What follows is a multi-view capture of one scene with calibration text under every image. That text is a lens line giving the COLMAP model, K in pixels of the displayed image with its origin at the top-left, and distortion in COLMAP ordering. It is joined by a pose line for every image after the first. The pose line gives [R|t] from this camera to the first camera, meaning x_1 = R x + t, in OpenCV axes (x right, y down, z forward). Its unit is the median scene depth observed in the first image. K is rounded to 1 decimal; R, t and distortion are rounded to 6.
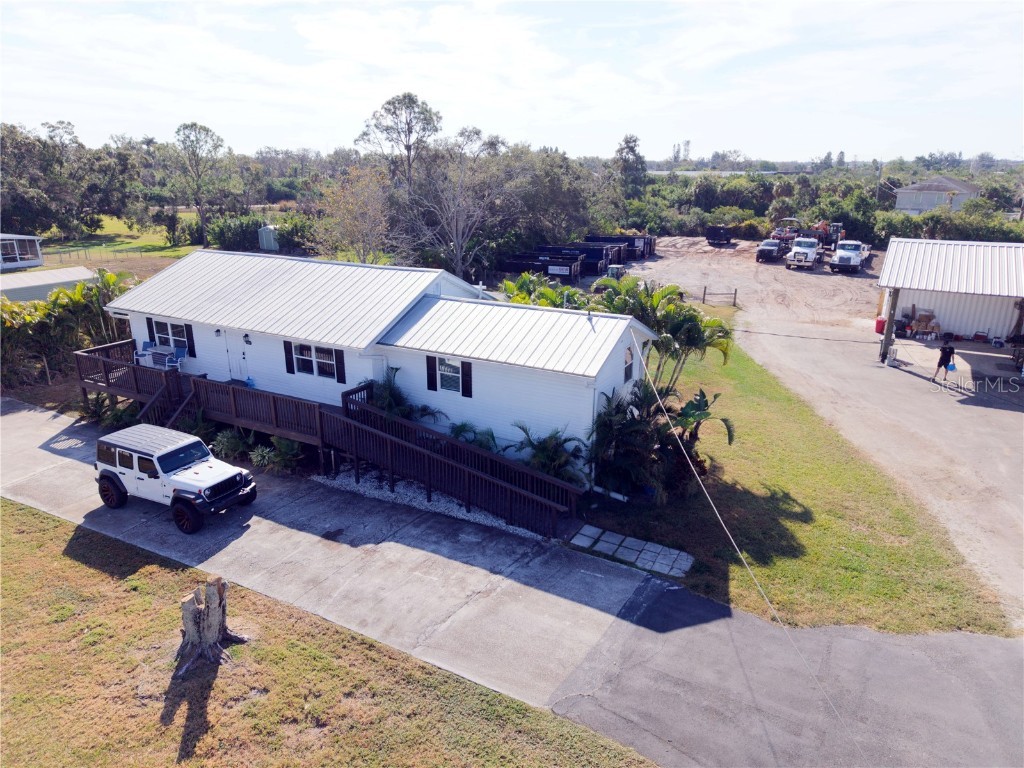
lens RADIAL K [[686.2, 0, 509.2], [0, 686.2, 390.0], [0, 0, 1]] dist [0.029070, -0.027820]
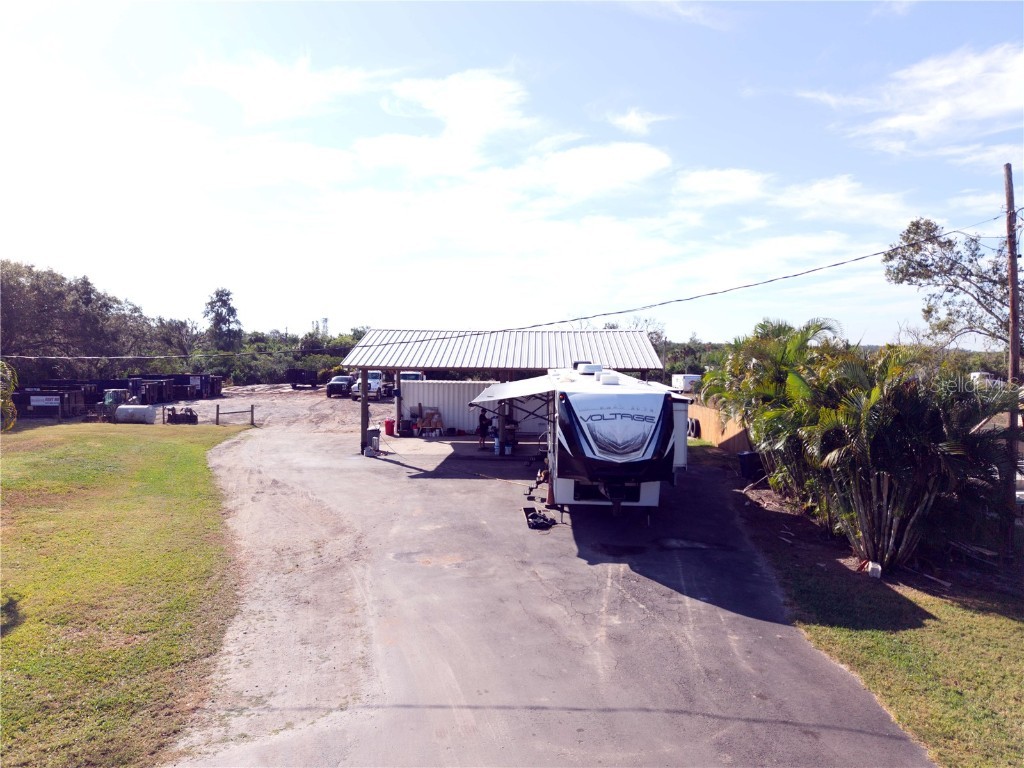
lens RADIAL K [[686.2, 0, 509.2], [0, 686.2, 383.8], [0, 0, 1]] dist [0.029070, -0.027820]
pose [[0.887023, -0.019679, 0.461306, 0.464901], [0.138690, 0.964311, -0.225544, 0.146226], [-0.440404, 0.264041, 0.858095, 0.225280]]
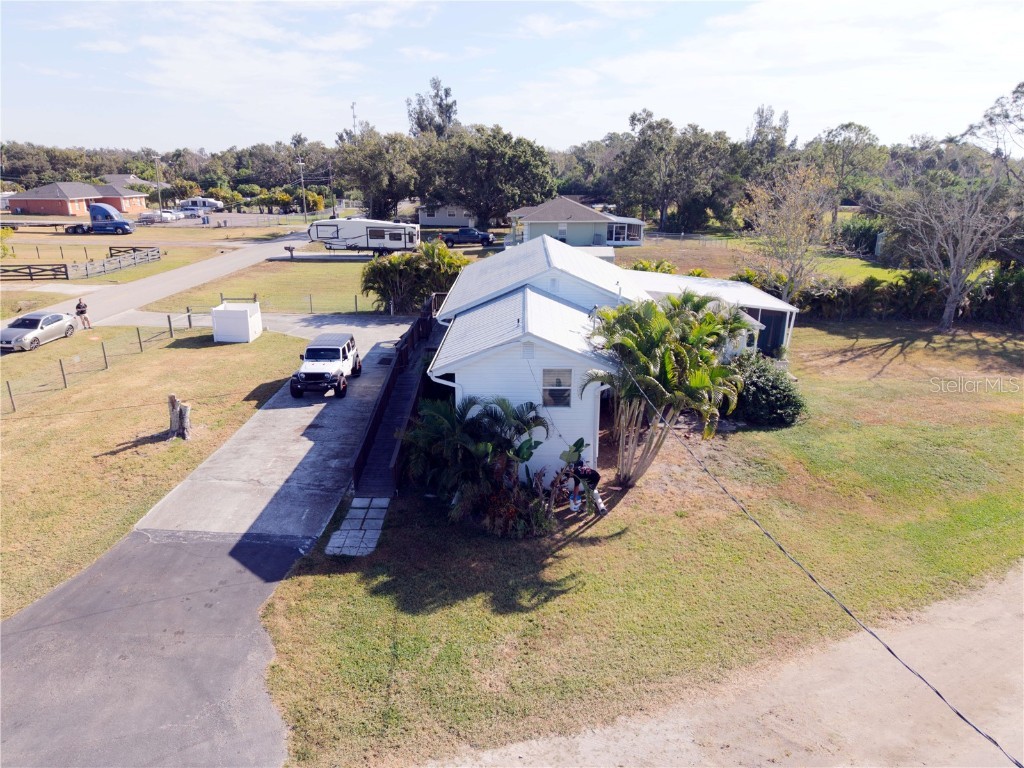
lens RADIAL K [[686.2, 0, 512.2], [0, 686.2, 383.3], [0, 0, 1]] dist [0.029070, -0.027820]
pose [[0.468527, 0.267467, -0.841988, 0.875834], [-0.273908, 0.950083, 0.149388, -0.157791], [0.839915, 0.160635, 0.518400, 0.465103]]
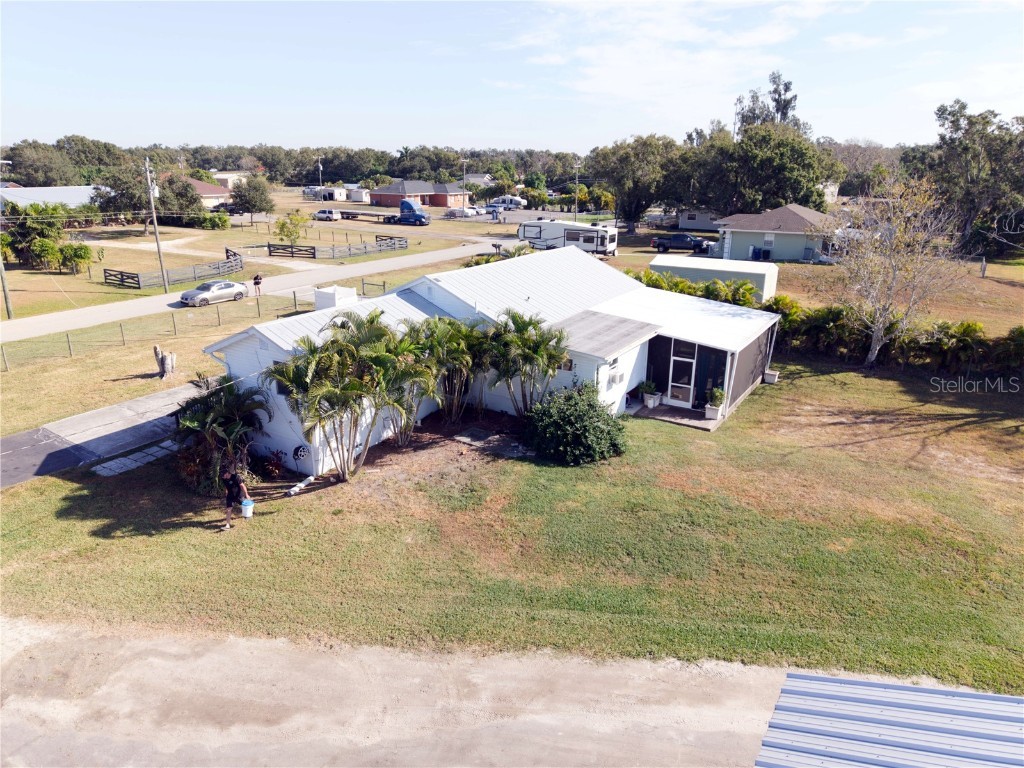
lens RADIAL K [[686.2, 0, 509.1], [0, 686.2, 385.0], [0, 0, 1]] dist [0.029070, -0.027820]
pose [[-0.051957, 0.307246, -0.950211, 1.108068], [-0.310032, 0.899519, 0.307808, -0.440538], [0.949305, 0.310589, 0.048520, 1.233720]]
